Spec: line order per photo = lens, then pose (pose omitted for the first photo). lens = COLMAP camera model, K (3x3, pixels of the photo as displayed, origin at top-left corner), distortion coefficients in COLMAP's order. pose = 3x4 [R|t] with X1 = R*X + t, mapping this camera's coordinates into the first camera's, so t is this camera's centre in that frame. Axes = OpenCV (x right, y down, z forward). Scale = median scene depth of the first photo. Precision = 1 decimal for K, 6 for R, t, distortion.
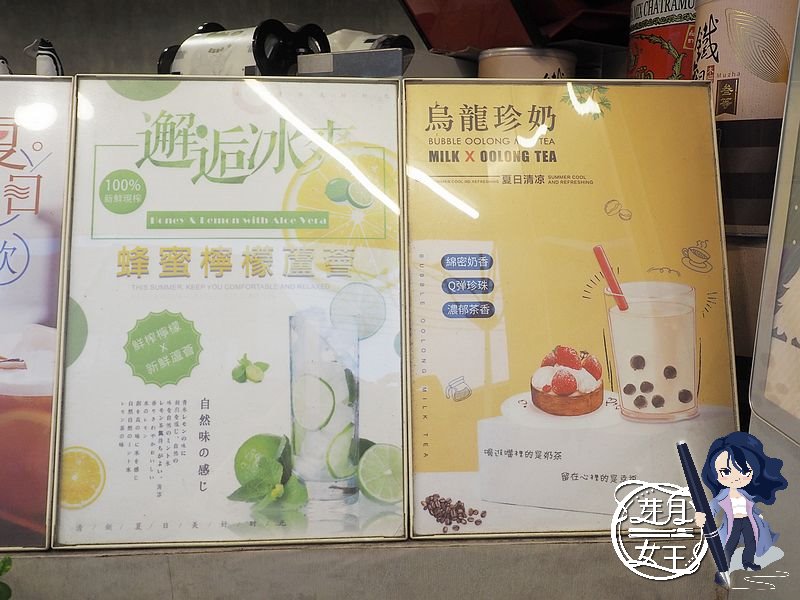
lens RADIAL K [[337.1, 0, 401.2], [0, 337.1, 298.1], [0, 0, 1]] dist [0.002261, 0.000318]
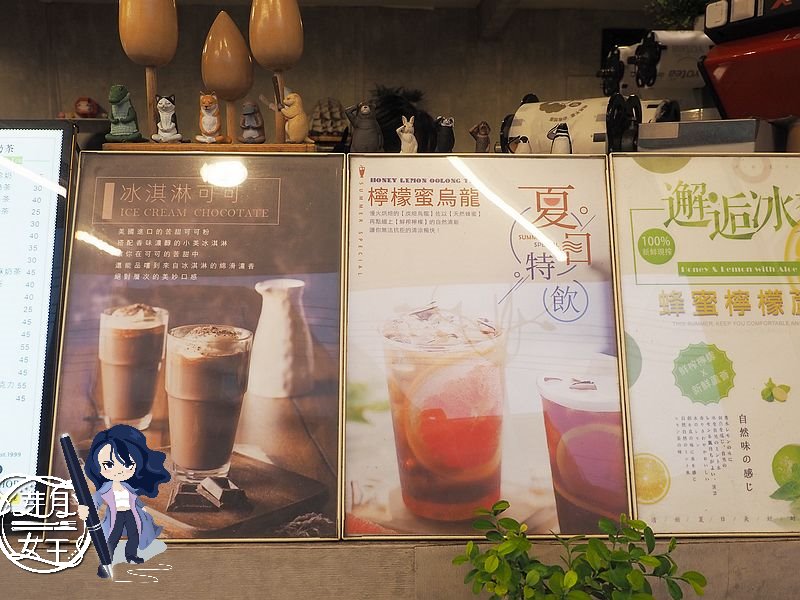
lens RADIAL K [[309.7, 0, 399.7], [0, 309.7, 305.8], [0, 0, 1]] dist [0.001184, 0.000251]
pose [[0.999915, 0.001455, -0.012919, -1.779382], [-0.001742, 0.999751, -0.022229, -0.069837], [0.012884, 0.022250, 0.999669, -0.151314]]
